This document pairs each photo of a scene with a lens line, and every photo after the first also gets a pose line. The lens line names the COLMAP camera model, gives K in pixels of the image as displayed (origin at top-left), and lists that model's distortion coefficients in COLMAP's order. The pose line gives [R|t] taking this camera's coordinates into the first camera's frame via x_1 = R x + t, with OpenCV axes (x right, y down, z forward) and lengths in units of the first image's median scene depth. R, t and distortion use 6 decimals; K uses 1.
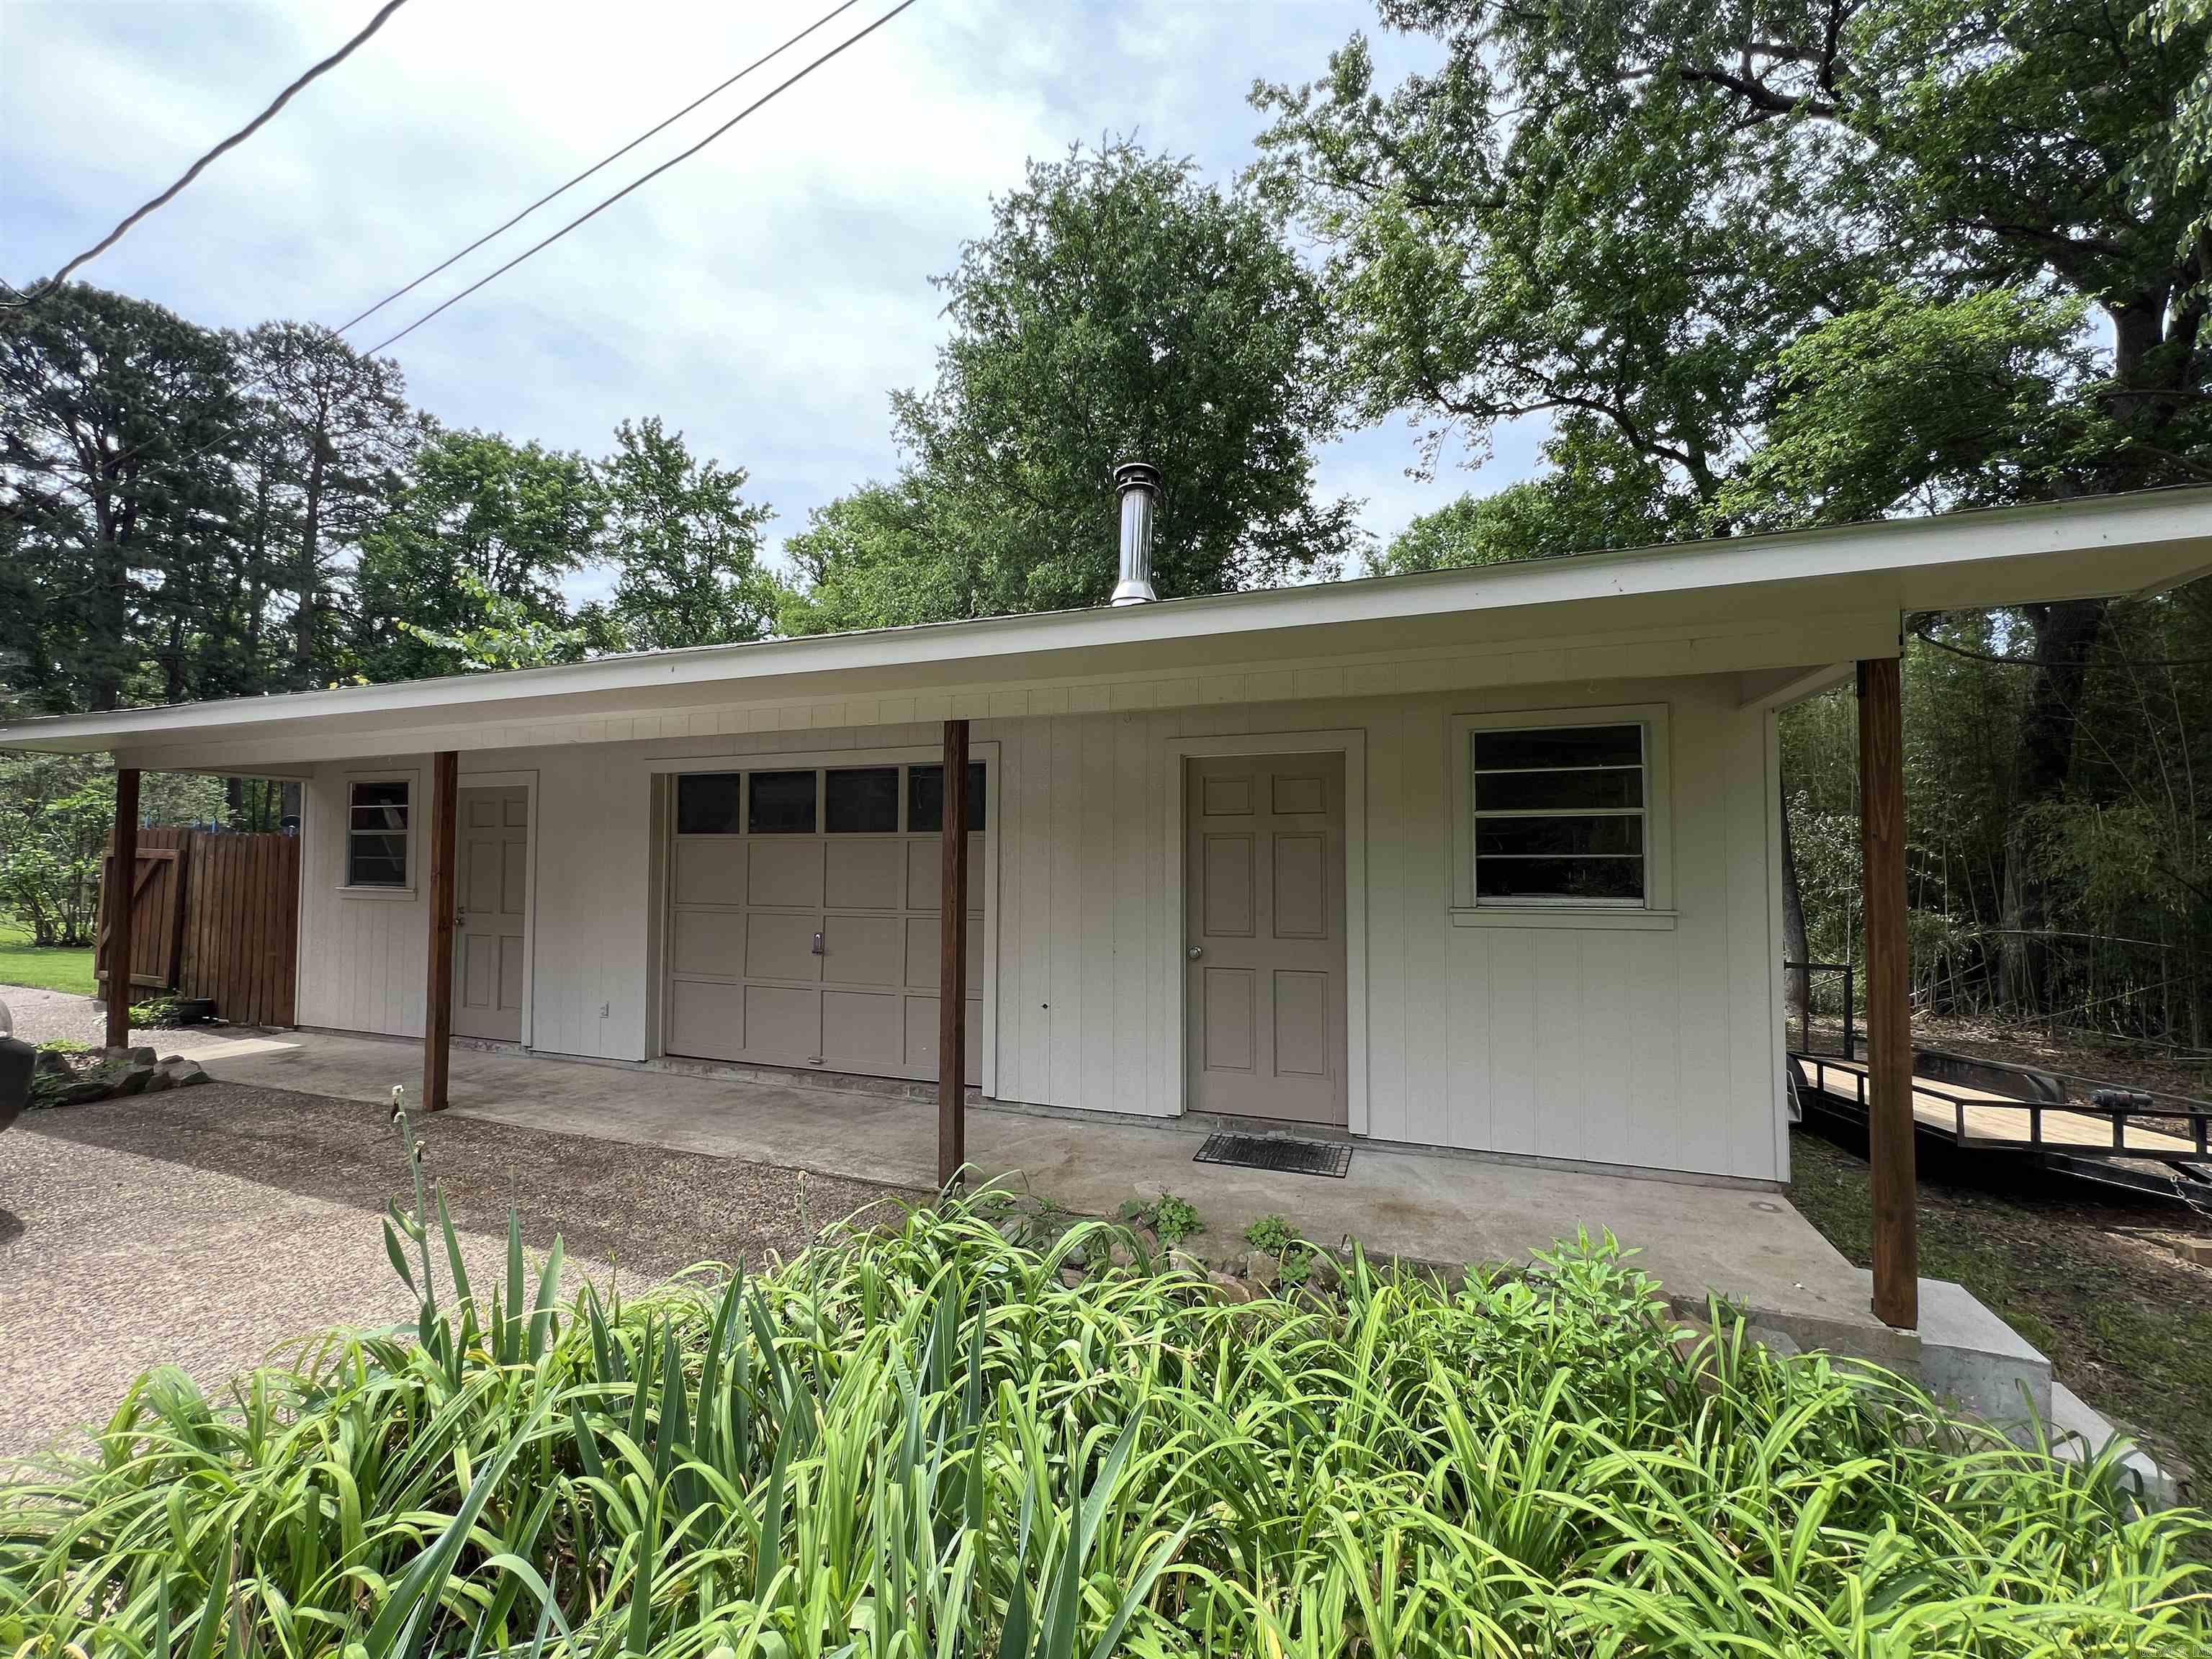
lens RADIAL K [[886.3, 0, 1106.0], [0, 886.3, 833.4], [0, 0, 1]] dist [0.000659, -0.000195]
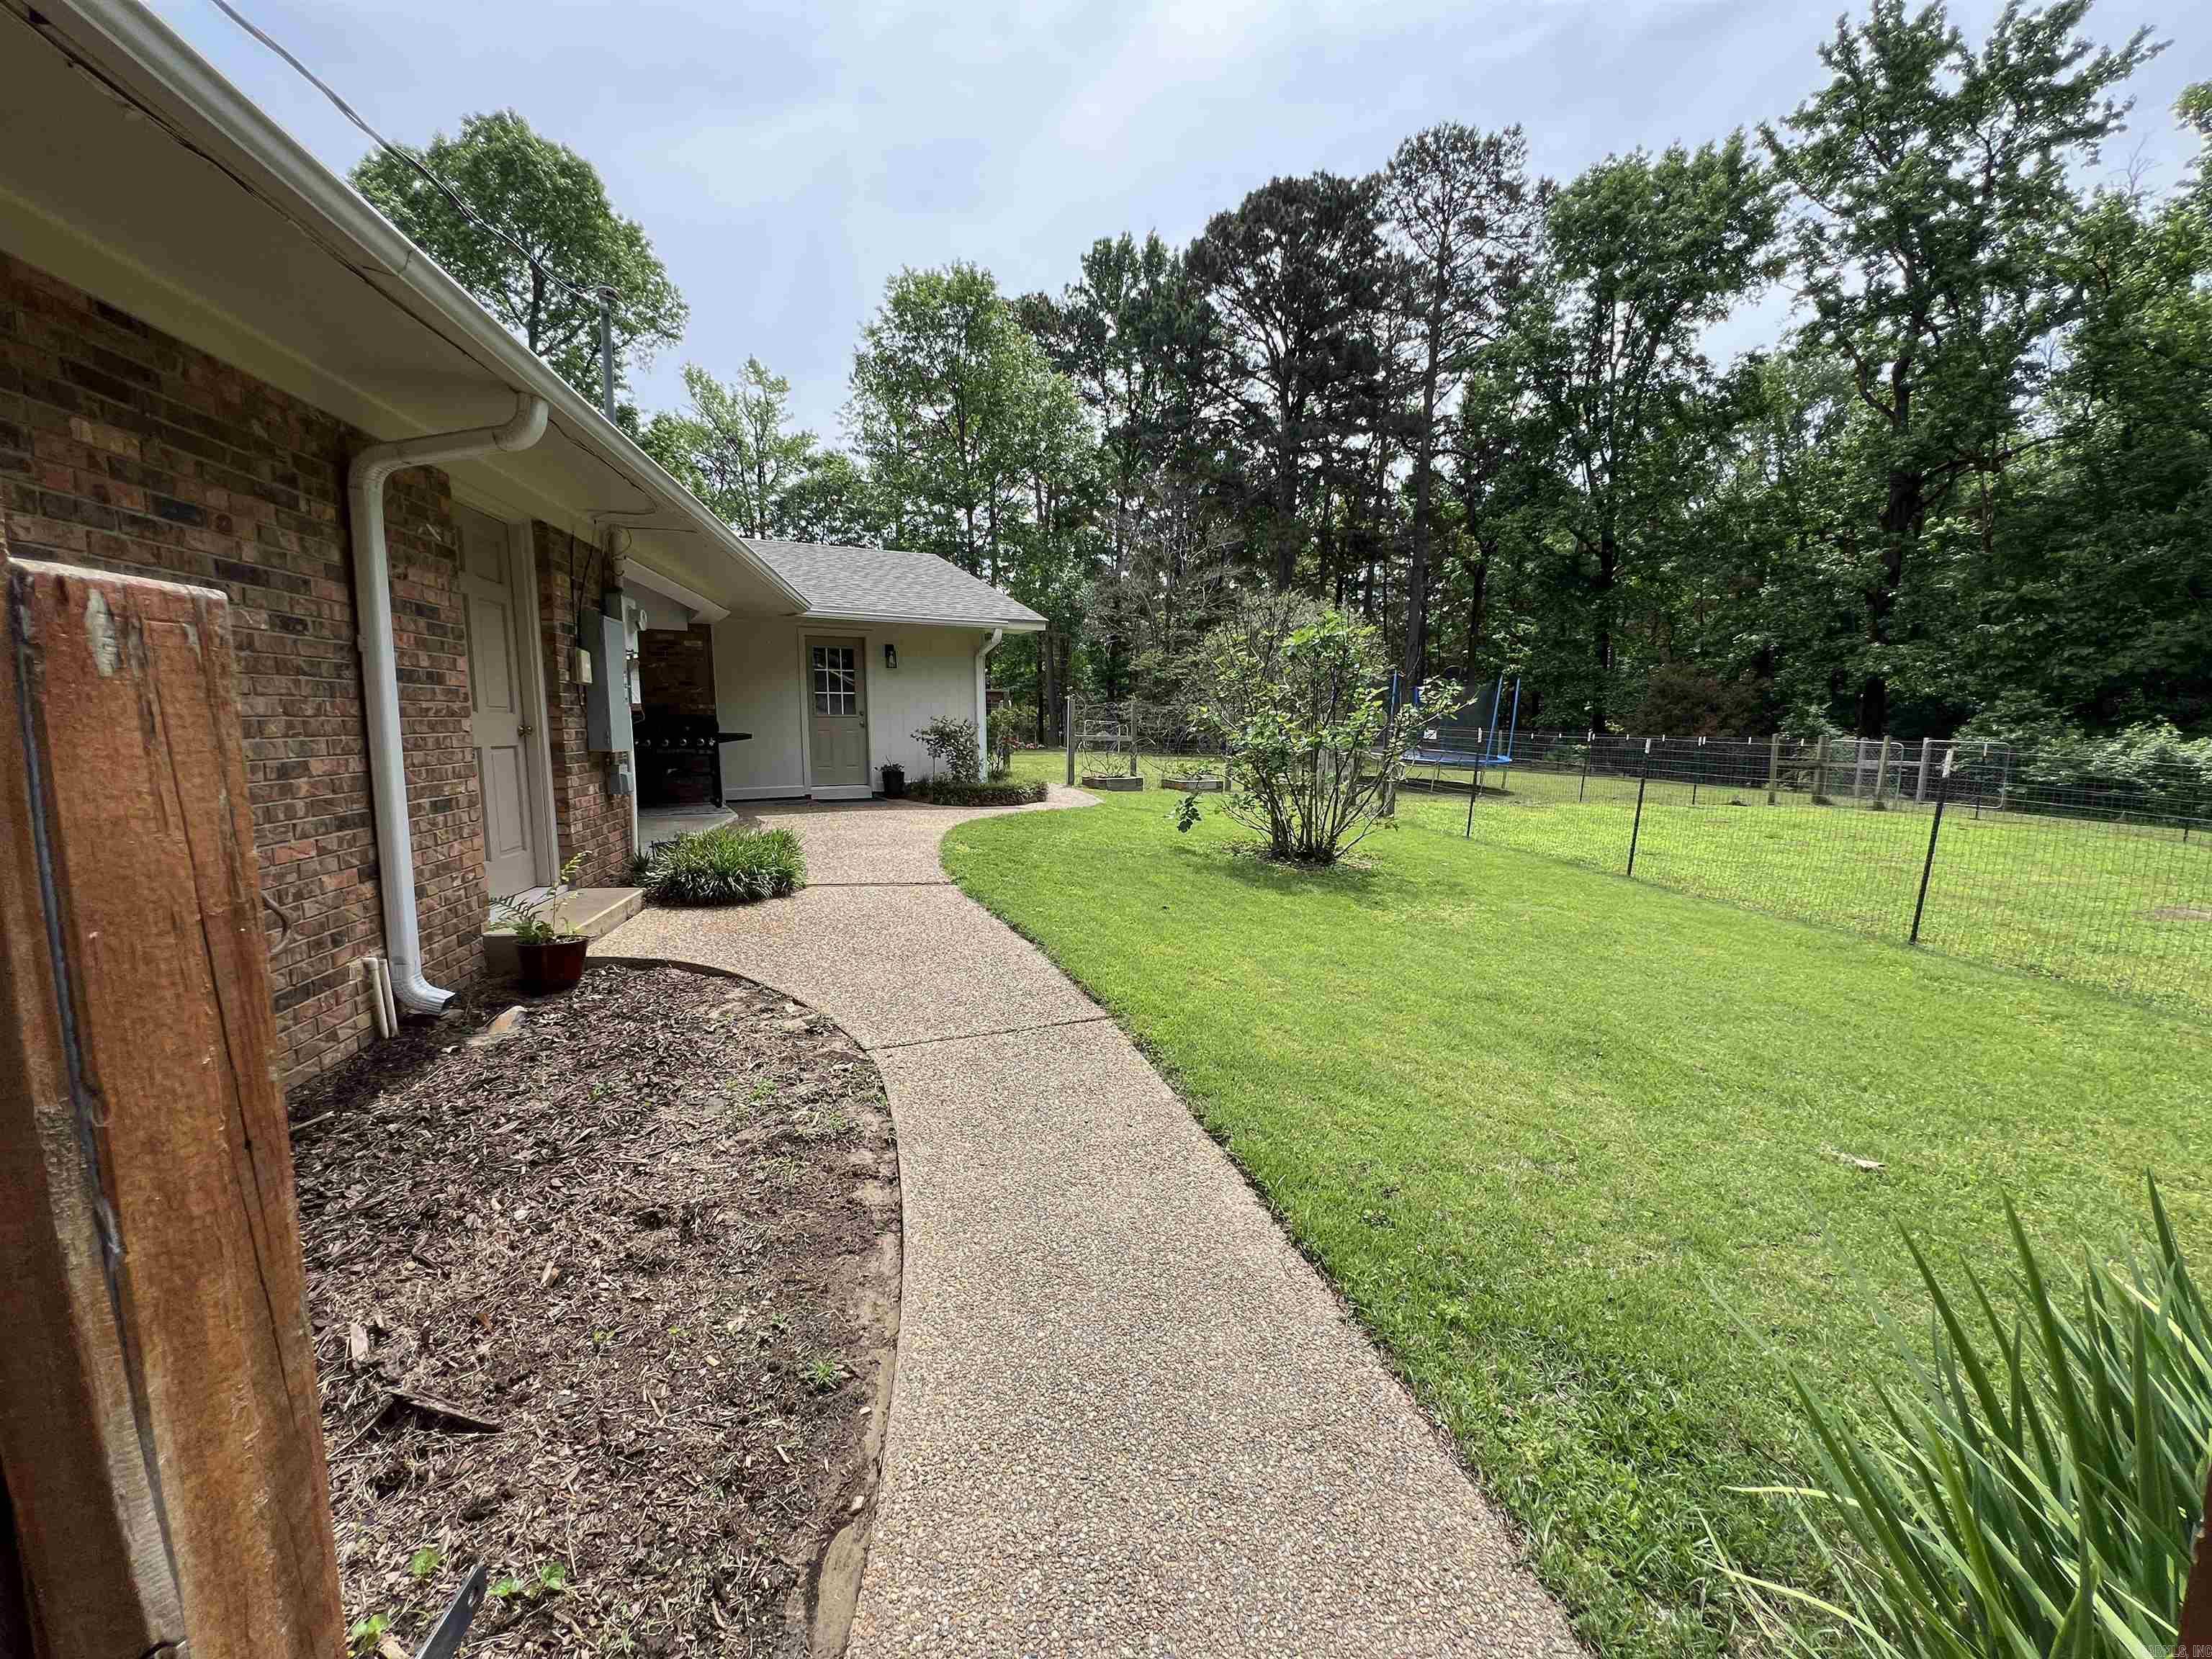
lens RADIAL K [[891.8, 0, 1112.9], [0, 891.8, 833.2], [0, 0, 1]] dist [0.000606, 0.000048]
pose [[0.517904, 0.108212, -0.848567, -0.203098], [0.031779, 0.988848, 0.145496, 0.002959], [0.854849, -0.102319, 0.508689, 0.161744]]
